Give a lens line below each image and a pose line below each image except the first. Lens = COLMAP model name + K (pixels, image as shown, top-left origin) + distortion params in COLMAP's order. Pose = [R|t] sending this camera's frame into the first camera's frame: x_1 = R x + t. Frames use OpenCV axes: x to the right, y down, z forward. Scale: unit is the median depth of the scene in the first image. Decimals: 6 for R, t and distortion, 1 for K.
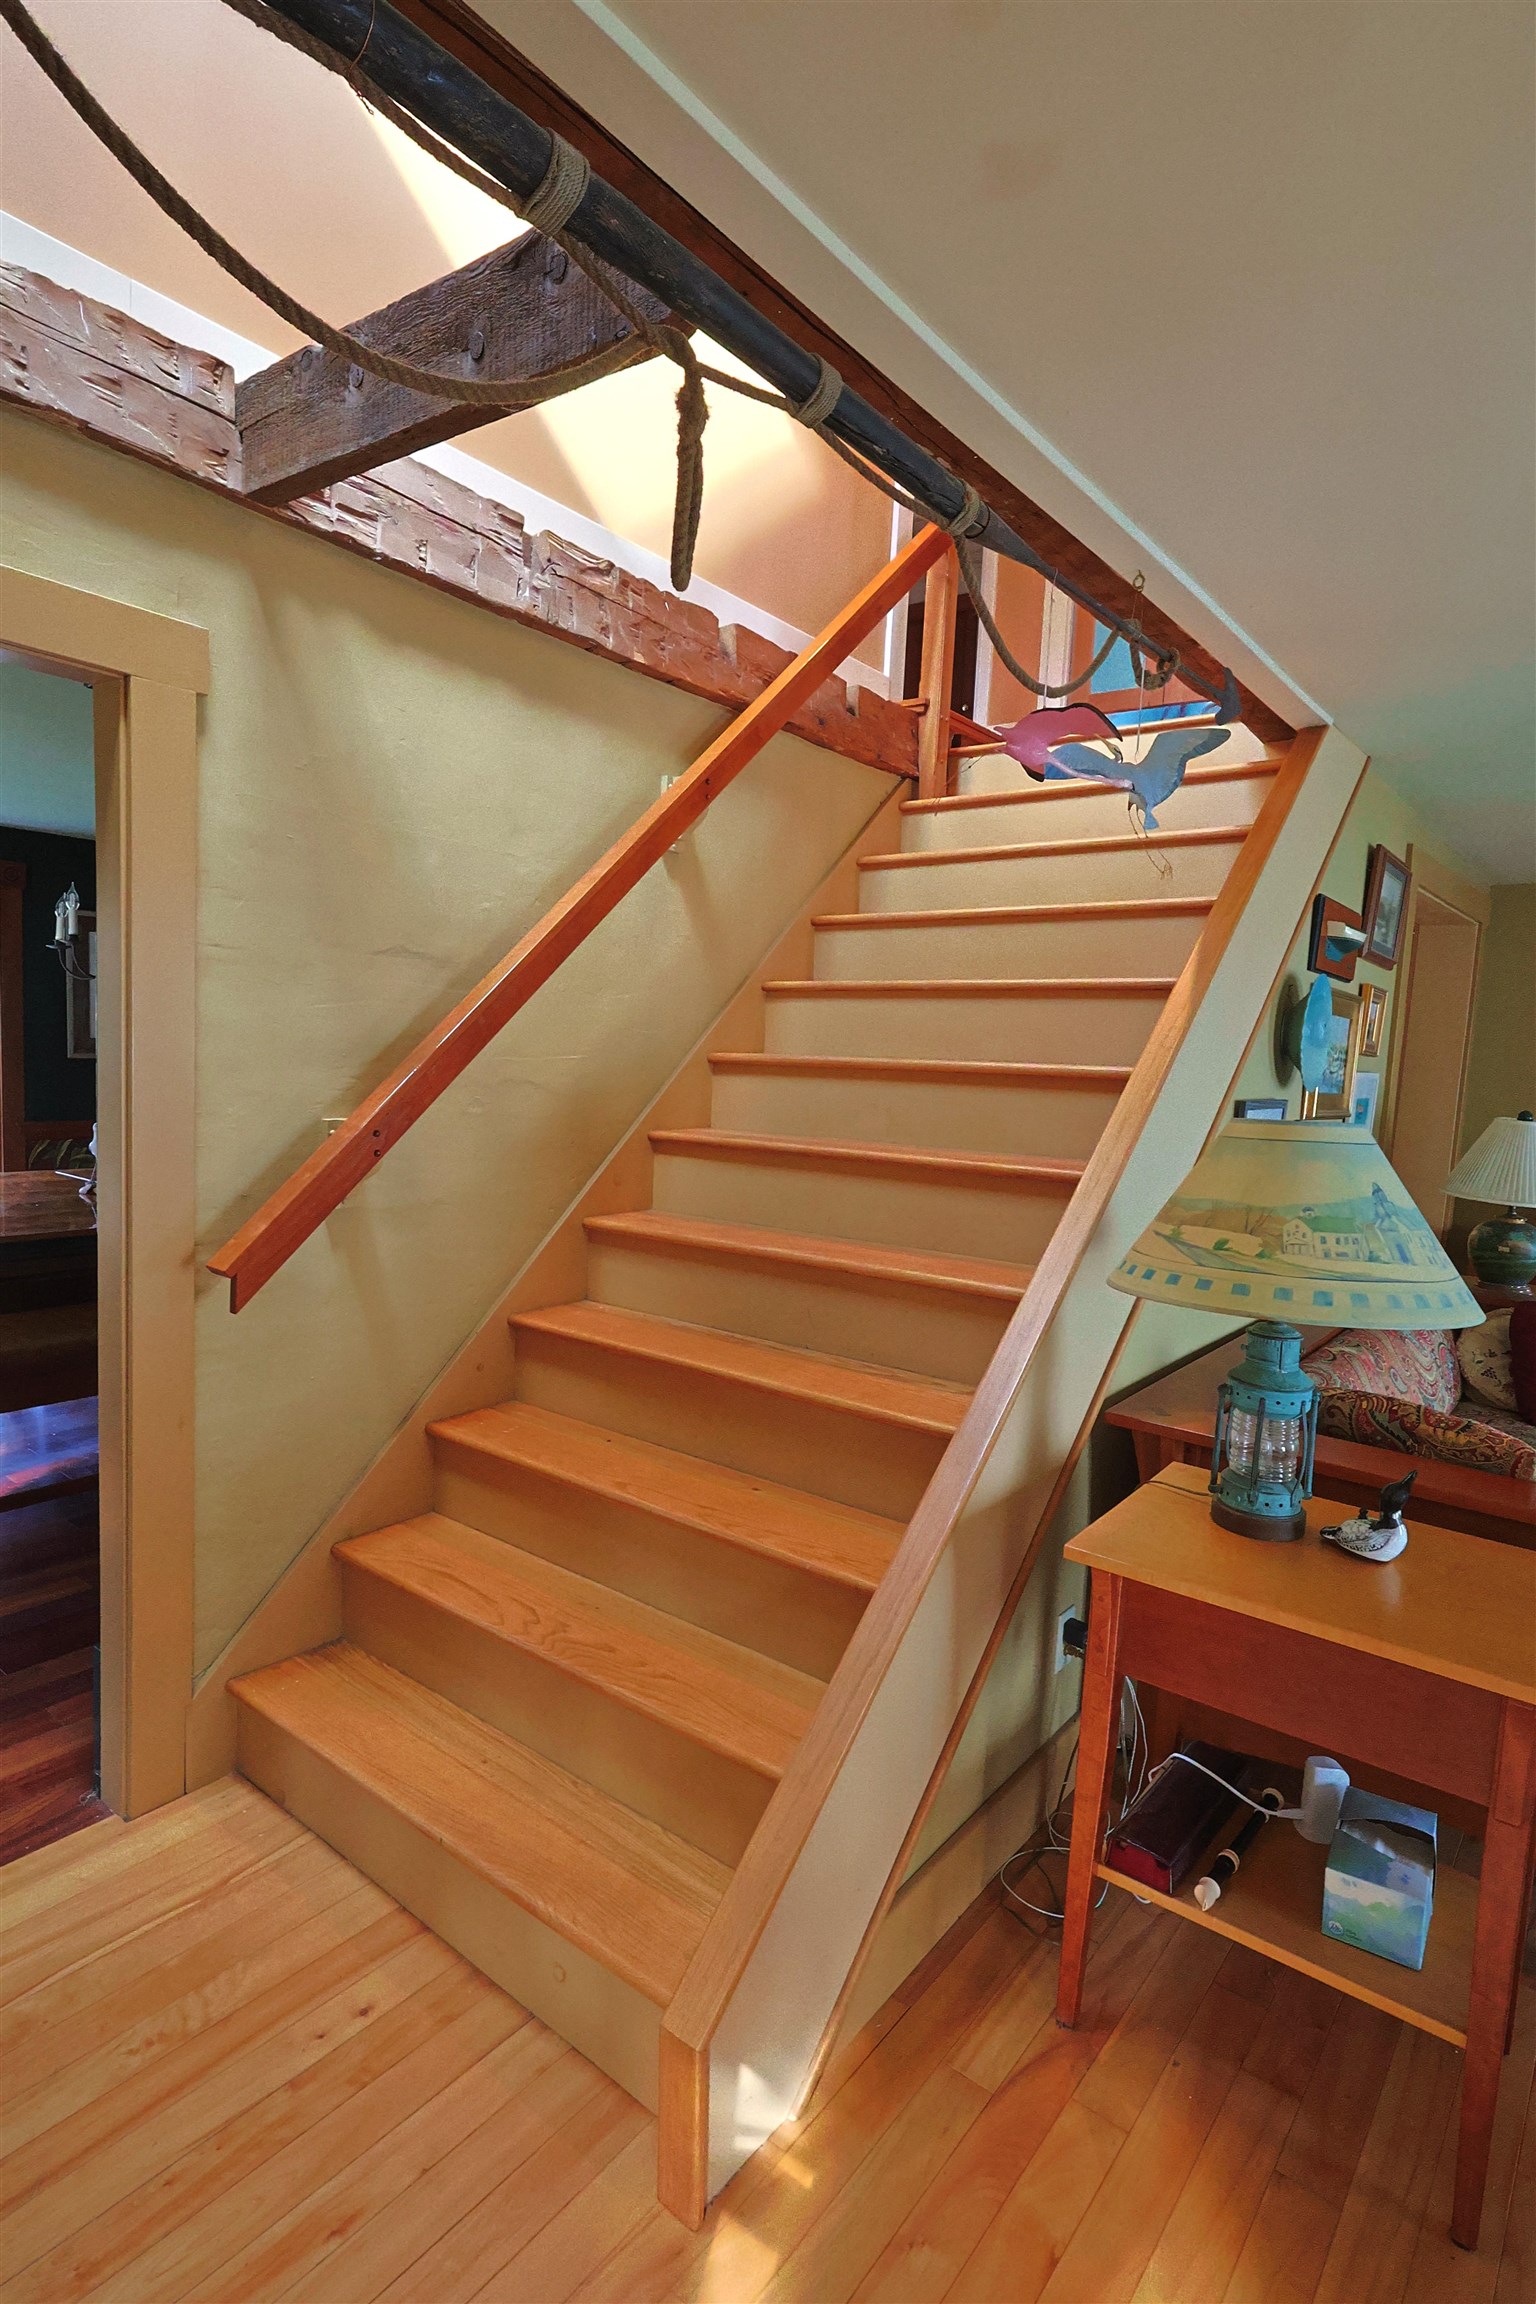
lens RADIAL K [[1209.6, 0, 770.5], [0, 1209.6, 1155.6], [0, 0, 1]] dist [-0.009097, -0.000534]
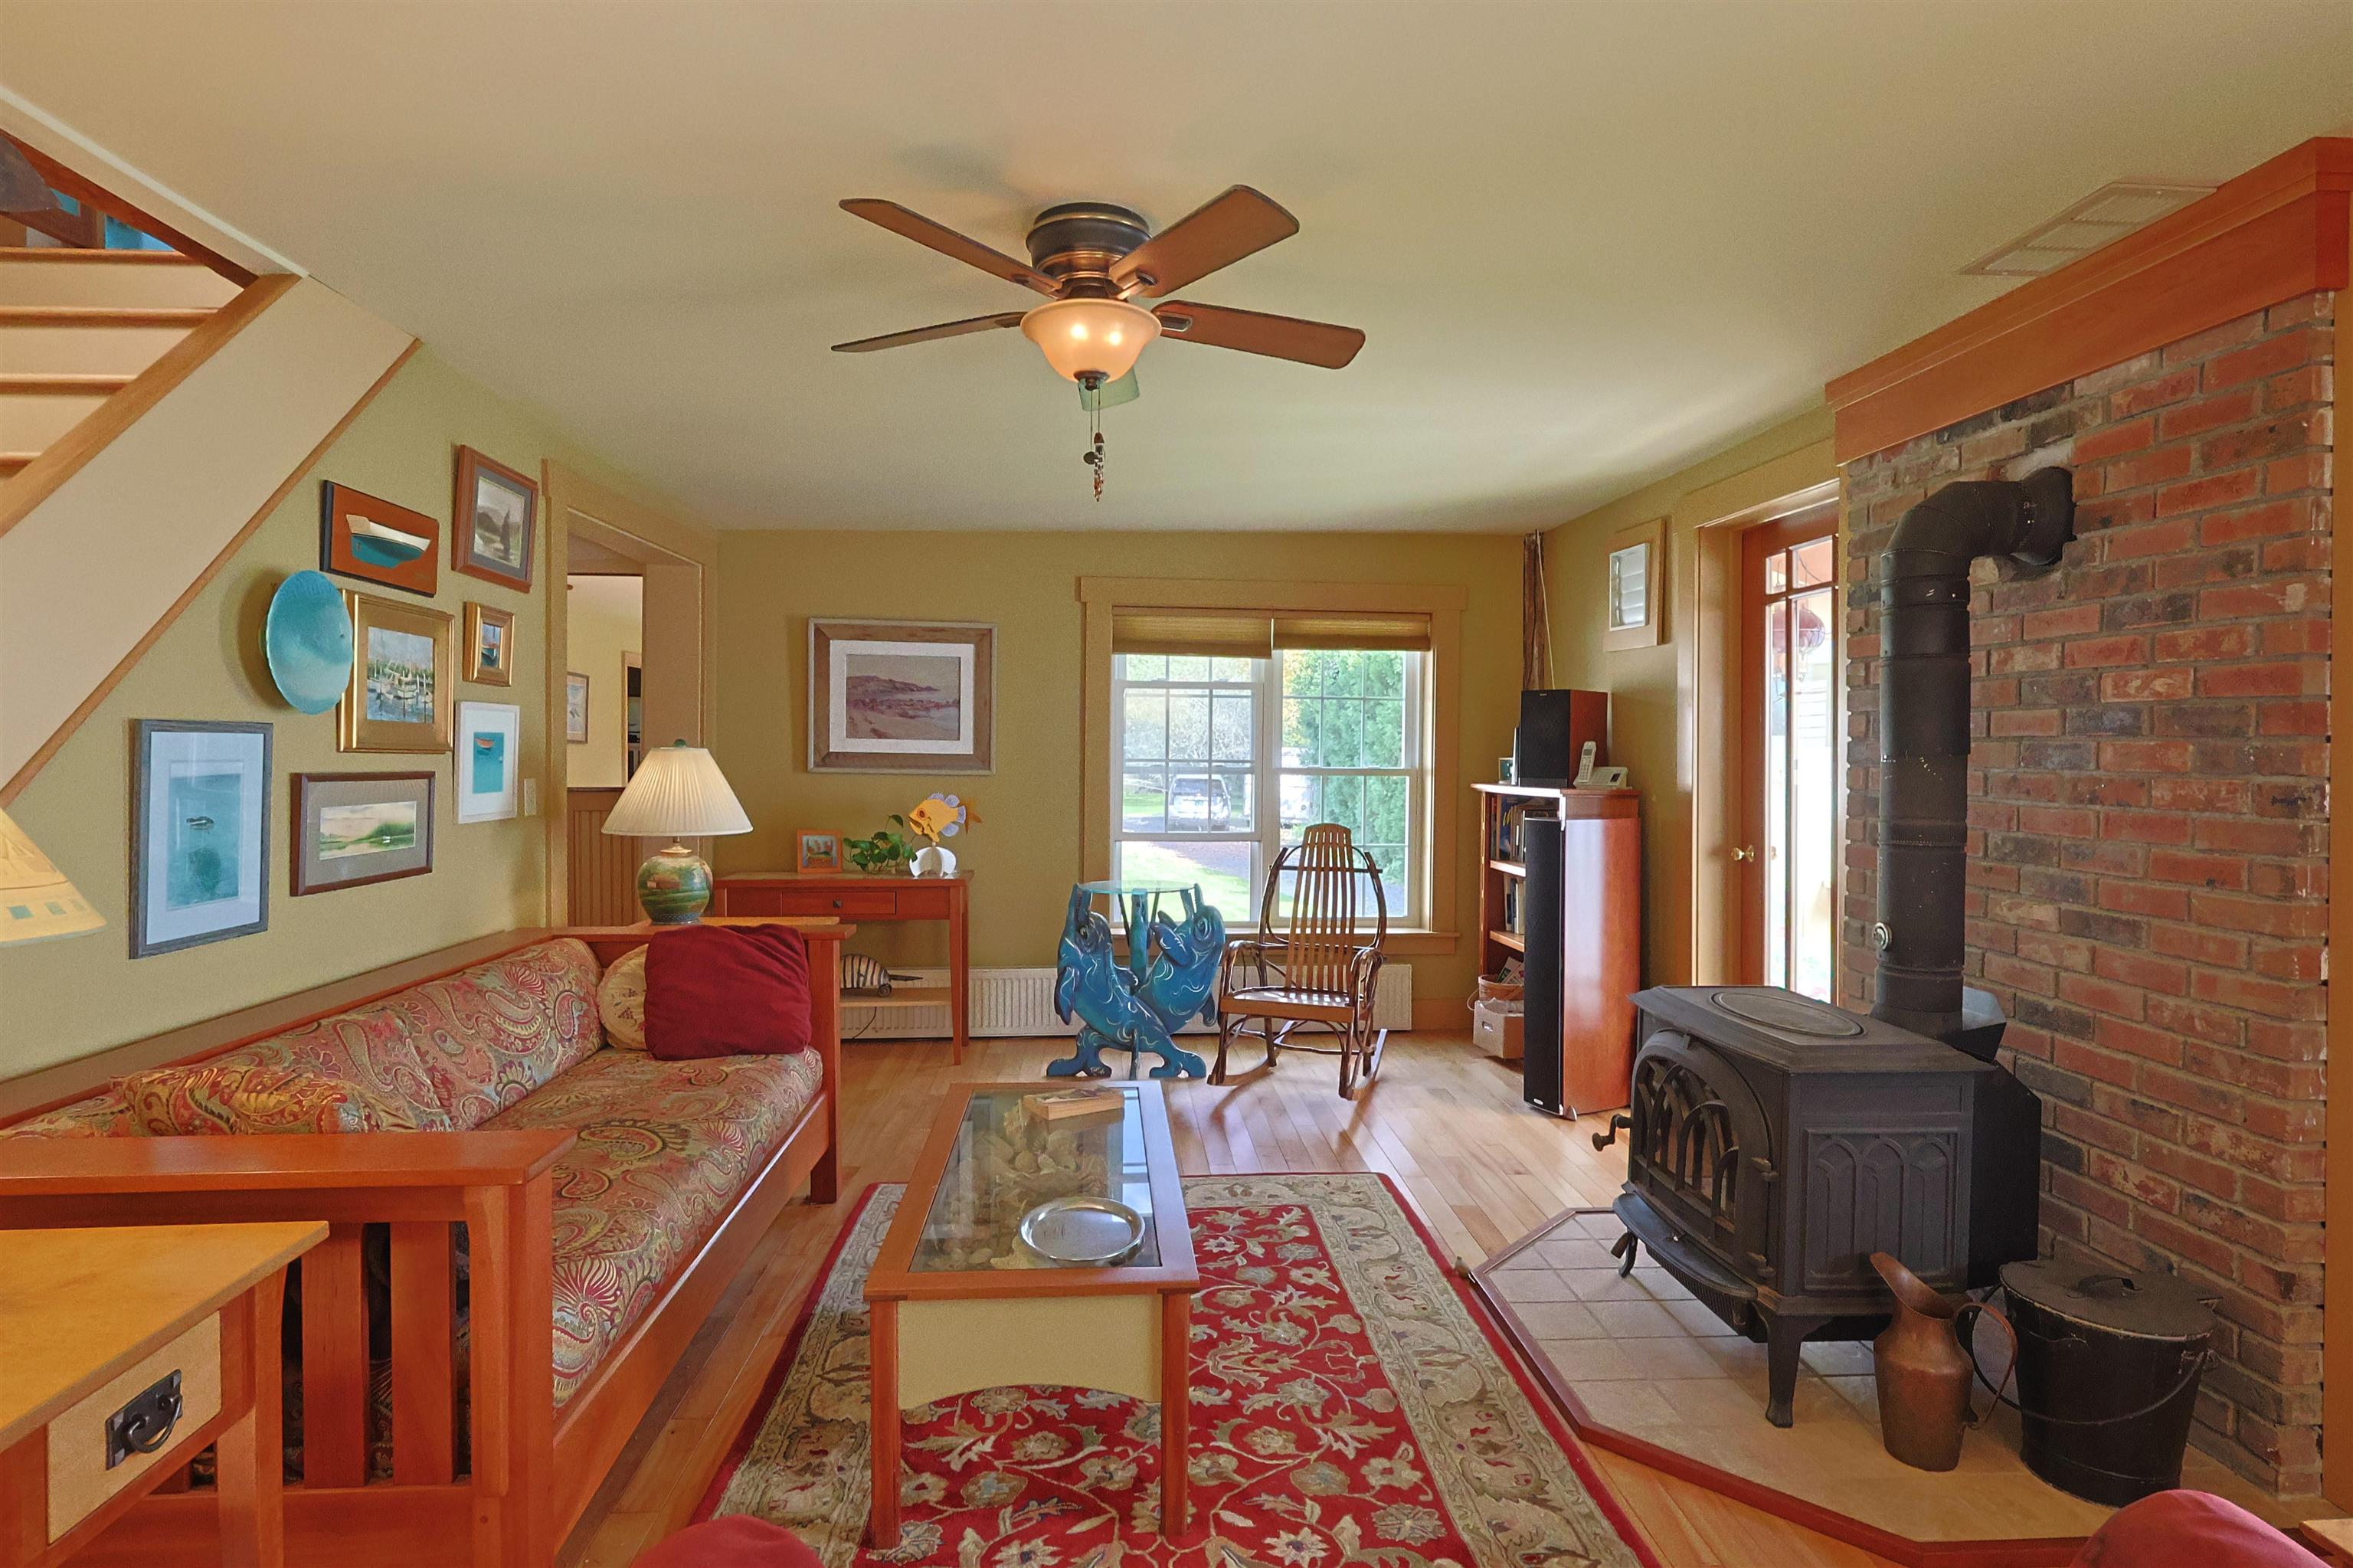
lens RADIAL K [[1250.8, 0, 1194.5], [0, 1250.8, 776.3], [0, 0, 1]] dist [0.001148, 0.000693]
pose [[0.740384, -0.062851, 0.669240, 0.356203], [0.098508, 0.995015, -0.015534, 0.069338], [-0.664927, 0.077427, 0.742884, -0.032405]]
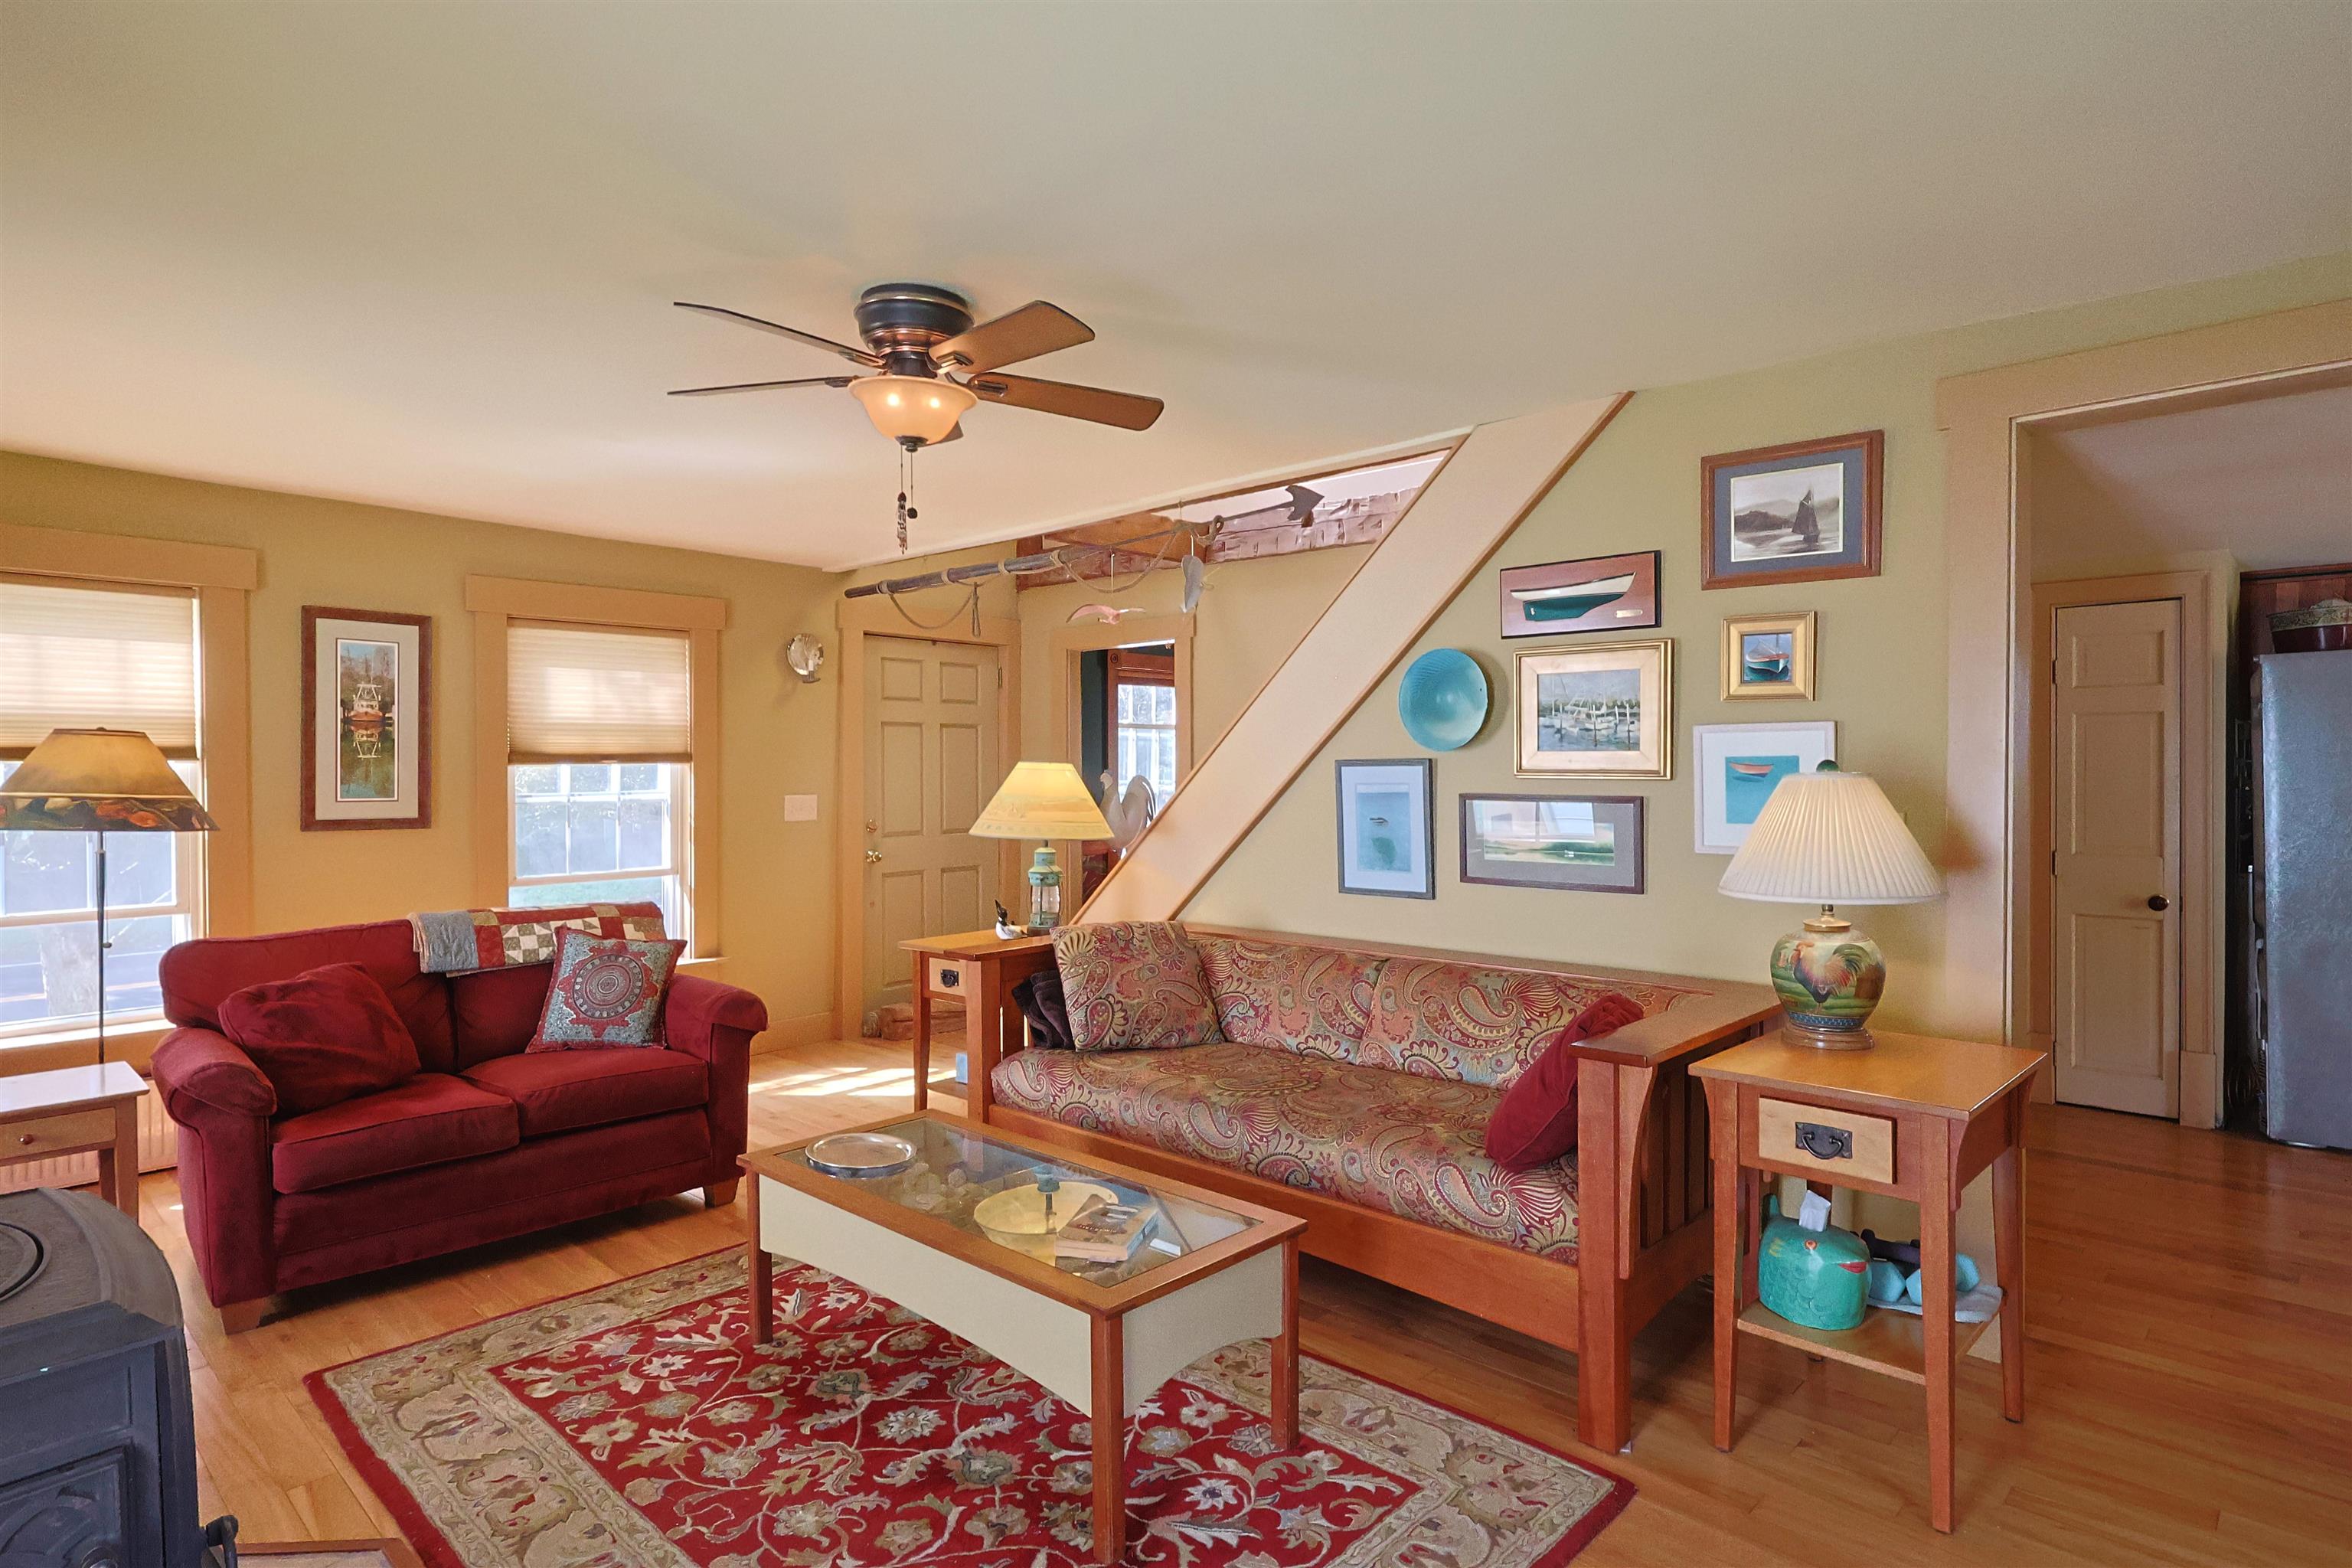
lens RADIAL K [[1250.2, 0, 1182.0], [0, 1250.2, 777.1], [0, 0, 1]] dist [0.001148, 0.000693]
pose [[-0.099348, -0.047917, -0.993898, 1.843892], [-0.094506, 0.994779, -0.038513, 0.046355], [0.990555, 0.090103, -0.103357, 0.981315]]
